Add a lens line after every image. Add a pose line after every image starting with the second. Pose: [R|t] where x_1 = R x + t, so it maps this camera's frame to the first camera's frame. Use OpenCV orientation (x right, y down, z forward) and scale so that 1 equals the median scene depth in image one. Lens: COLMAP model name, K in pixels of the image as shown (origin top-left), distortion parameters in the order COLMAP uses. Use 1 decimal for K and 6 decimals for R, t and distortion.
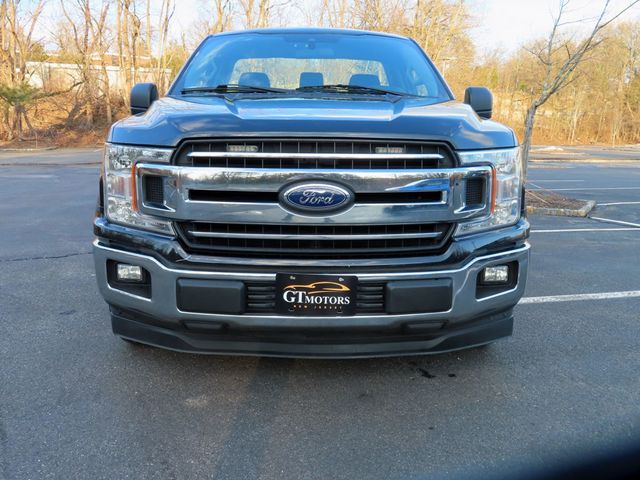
lens RADIAL K [[530.7, 0, 320.0], [0, 530.7, 240.0], [0, 0, 1]] dist [-0.008376, 0.003582]
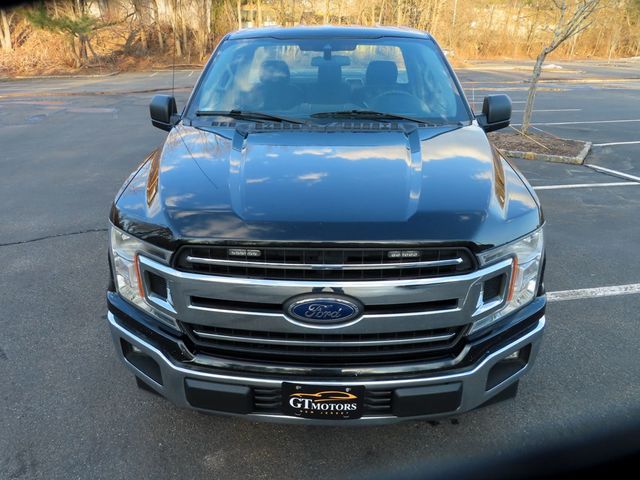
lens RADIAL K [[436.8, 0, 320.0], [0, 436.8, 240.0], [0, 0, 1]] dist [0.000492, 0.000498]
pose [[0.998650, 0.009453, -0.051079, 0.023345], [0.001013, 0.979572, 0.201092, -0.311219], [0.051937, -0.200872, 0.978240, 0.230217]]
